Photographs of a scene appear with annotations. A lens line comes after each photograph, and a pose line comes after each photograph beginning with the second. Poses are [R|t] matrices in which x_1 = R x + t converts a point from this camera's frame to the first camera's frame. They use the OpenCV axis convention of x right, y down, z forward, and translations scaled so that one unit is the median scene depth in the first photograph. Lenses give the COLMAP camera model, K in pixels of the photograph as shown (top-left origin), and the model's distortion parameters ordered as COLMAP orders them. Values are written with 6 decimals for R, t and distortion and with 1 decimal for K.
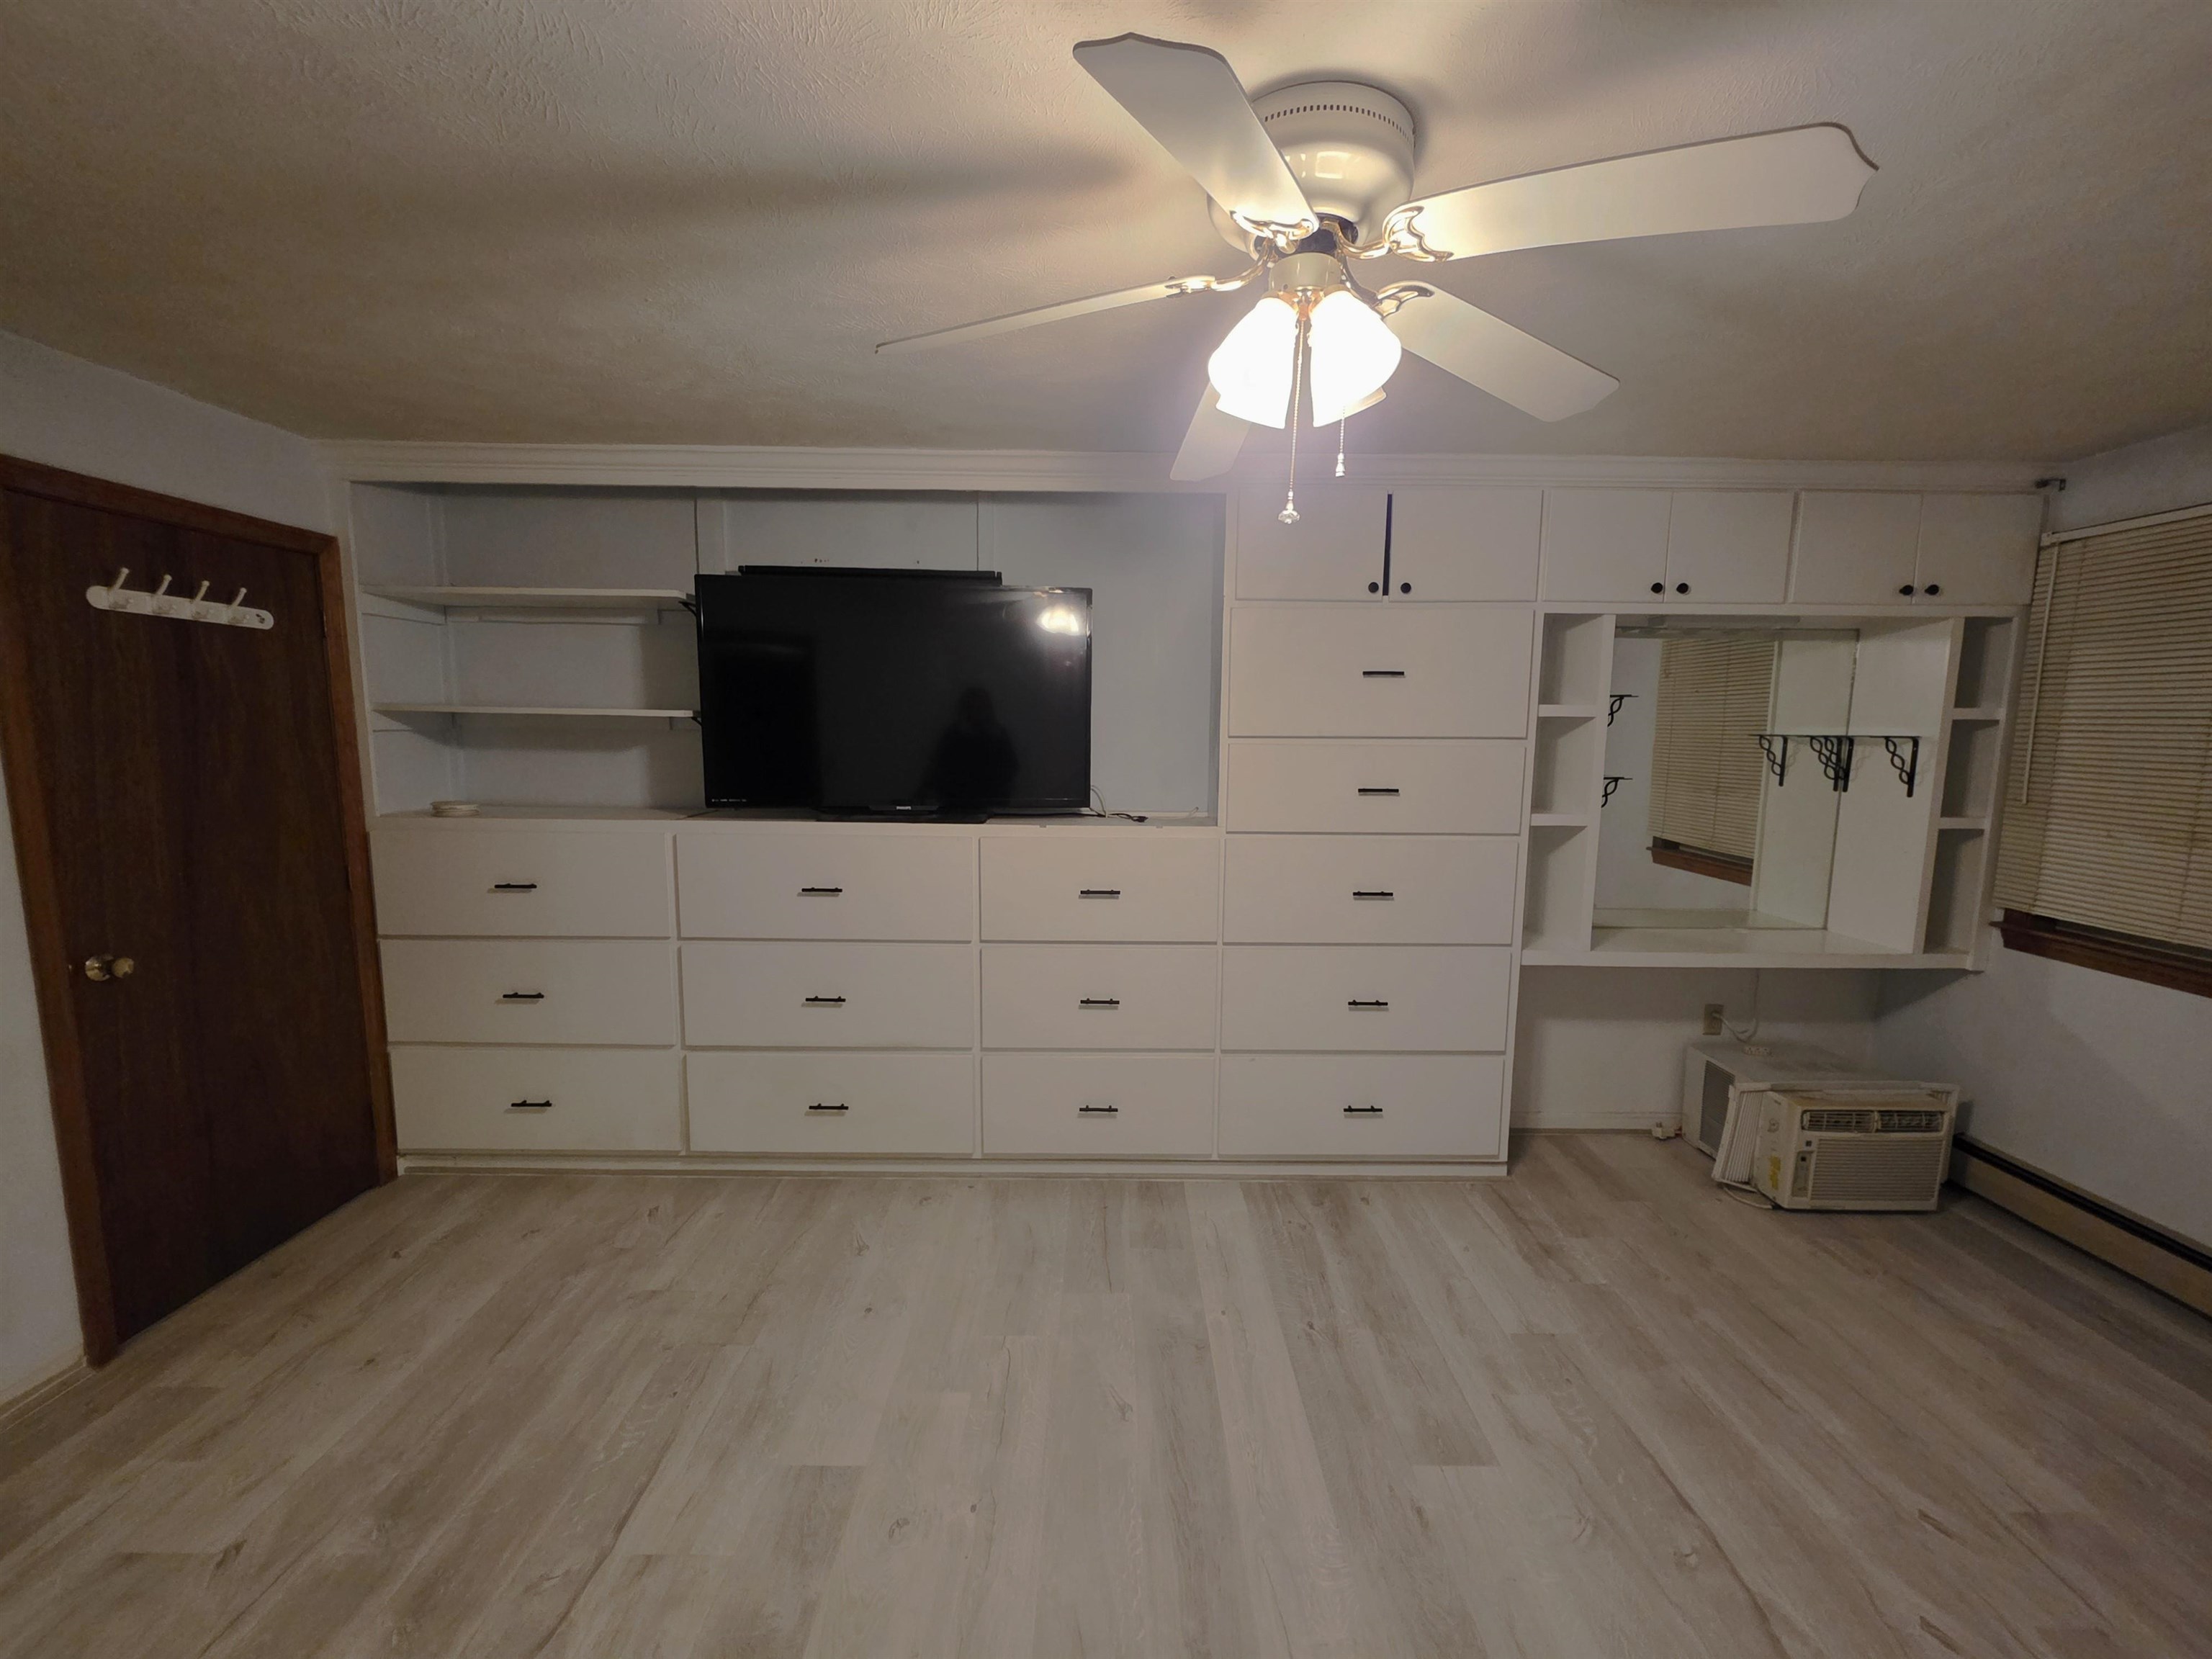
lens RADIAL K [[887.8, 0, 1106.9], [0, 887.8, 835.4], [0, 0, 1]] dist [0.001783, 0.000449]
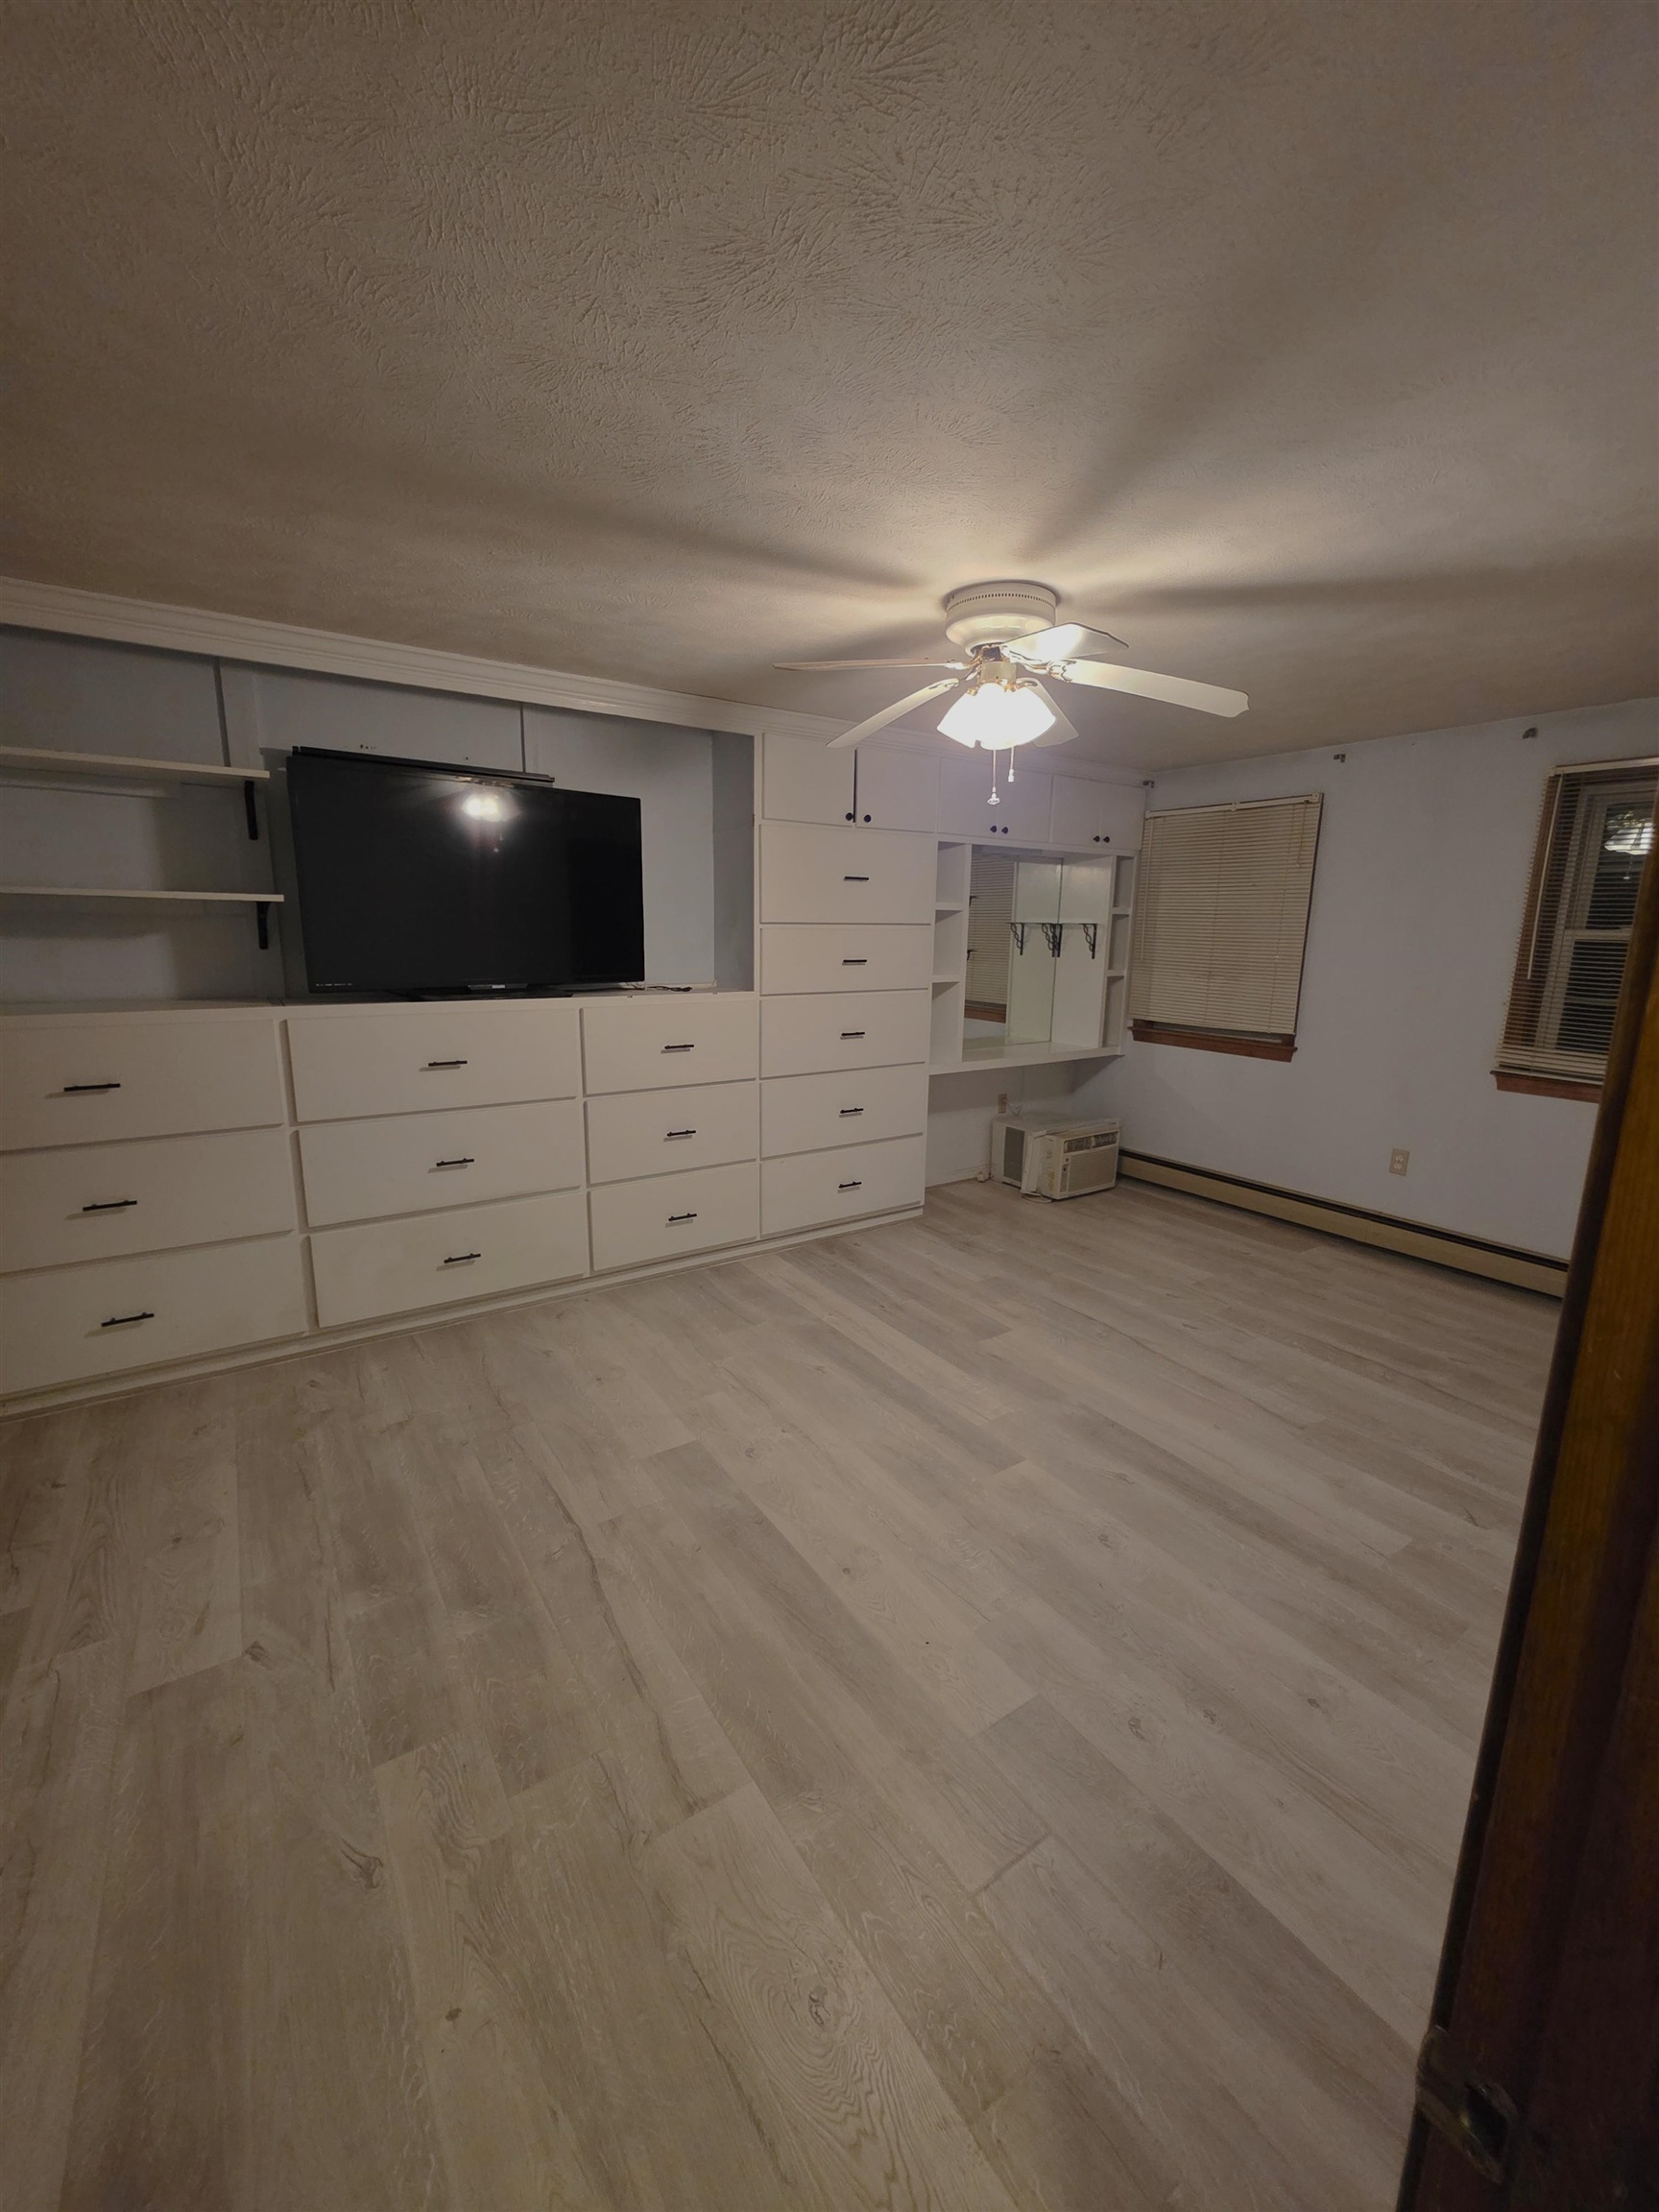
lens RADIAL K [[887.8, 0, 821.8], [0, 887.8, 1100.0], [0, 0, 1]] dist [0.001783, 0.000449]
pose [[0.831923, -0.106880, 0.544500, -0.536074], [0.060892, 0.992932, 0.101869, 0.022642], [-0.551540, -0.051591, 0.832552, -0.174696]]
